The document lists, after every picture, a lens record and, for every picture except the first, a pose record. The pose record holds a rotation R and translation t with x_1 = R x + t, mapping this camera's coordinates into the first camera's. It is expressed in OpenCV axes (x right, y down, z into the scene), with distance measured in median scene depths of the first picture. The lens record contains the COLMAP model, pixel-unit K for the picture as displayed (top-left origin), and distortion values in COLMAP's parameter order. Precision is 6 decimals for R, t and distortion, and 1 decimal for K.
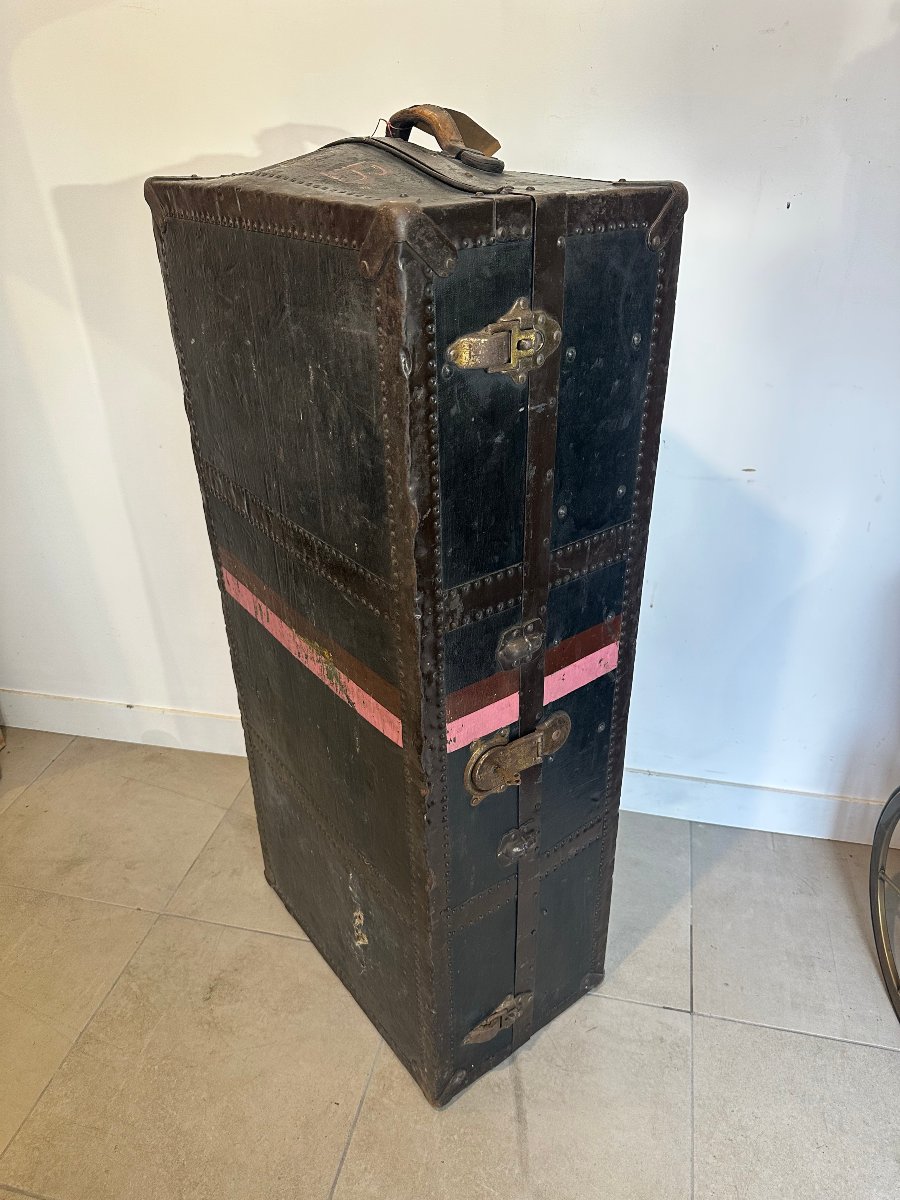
lens RADIAL K [[854.6, 0, 459.4], [0, 854.6, 597.1], [0, 0, 1]] dist [0.002792, -0.016498]
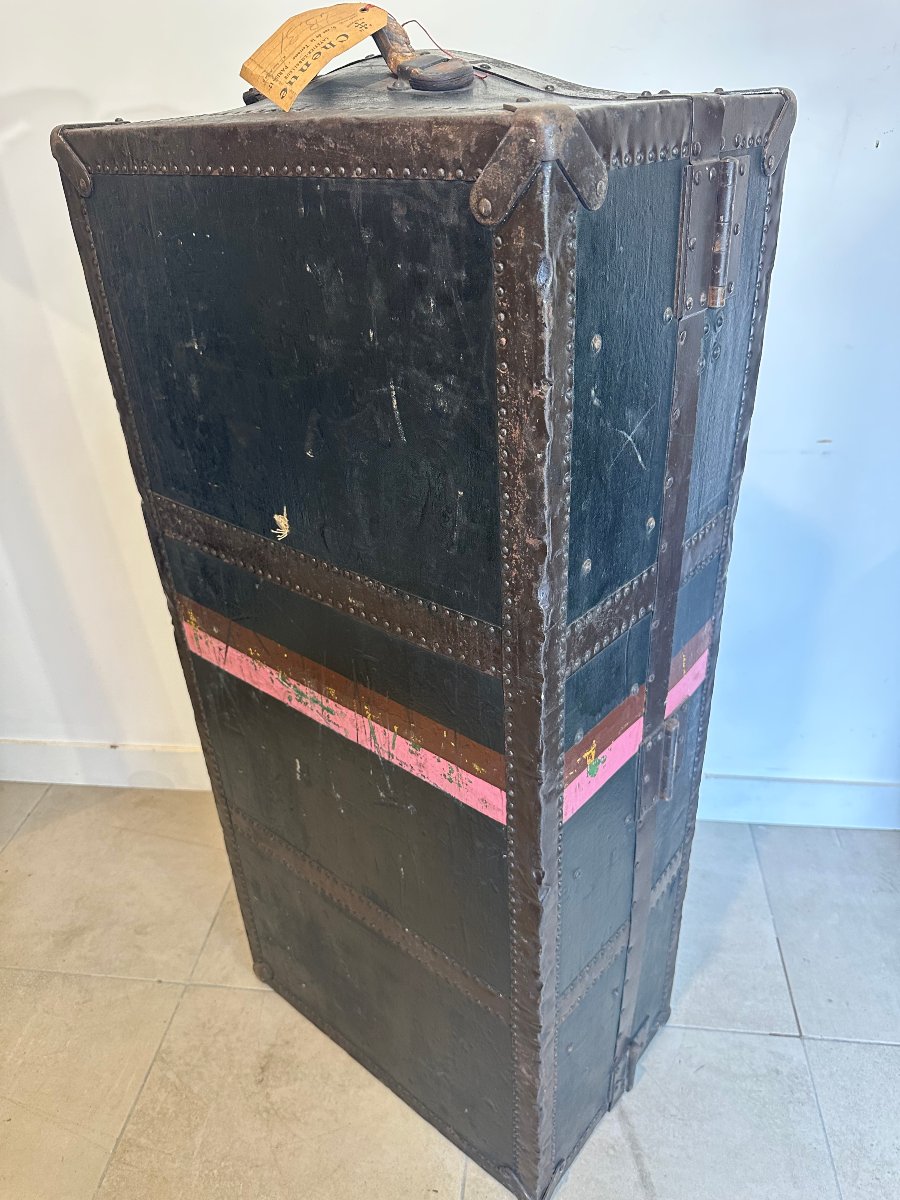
lens RADIAL K [[857.1, 0, 450.0], [0, 857.1, 600.0], [0, 0, 1]] dist [-0.006742, -0.007586]
pose [[0.994041, -0.064957, 0.087538, -0.150871], [0.064284, 0.997877, 0.010484, -0.014510], [-0.088033, -0.004794, 0.996106, 0.123436]]
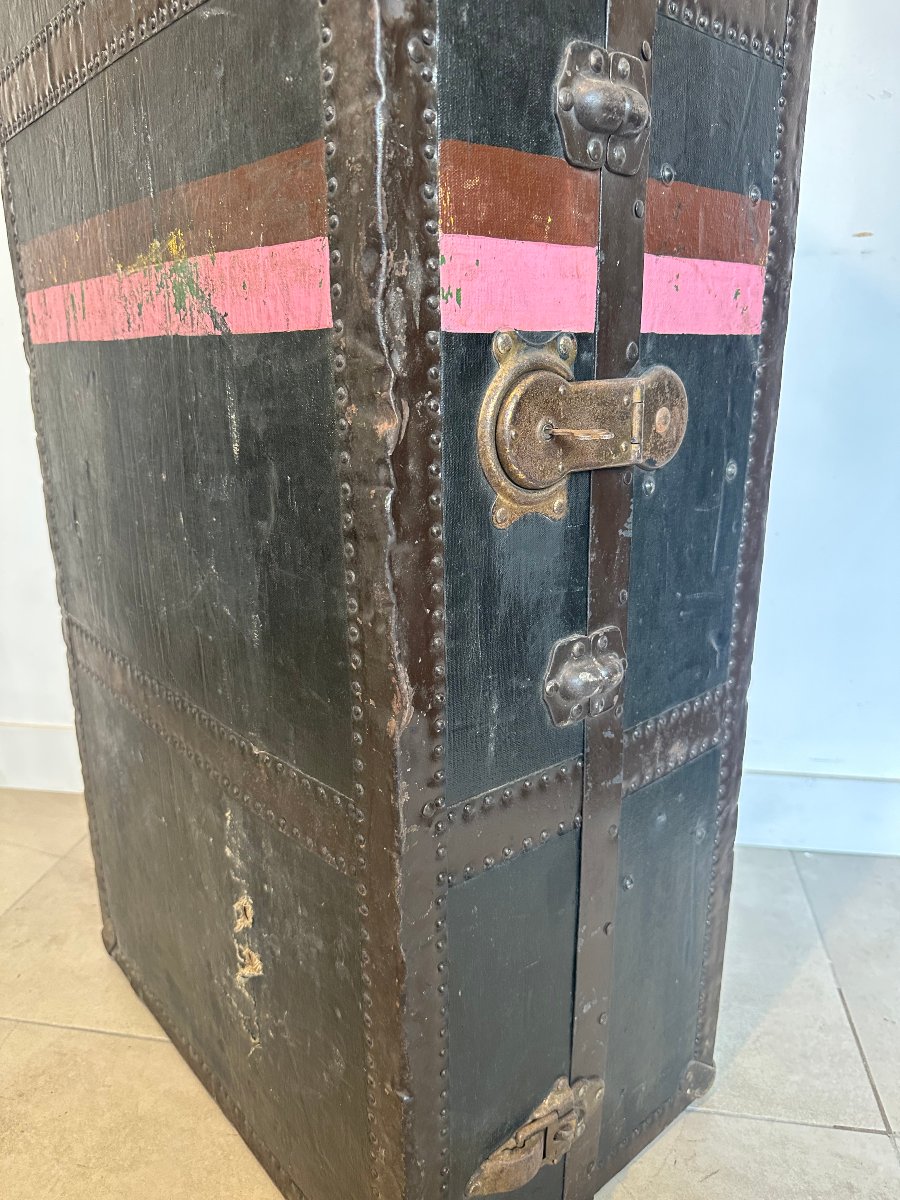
lens RADIAL K [[855.4, 0, 453.6], [0, 855.4, 623.9], [0, 0, 1]] dist [-0.002857, -0.007873]
pose [[0.998413, -0.008940, 0.055594, -0.022235], [0.020183, 0.978529, -0.205117, 0.279711], [-0.052566, 0.205914, 0.977157, 0.434772]]
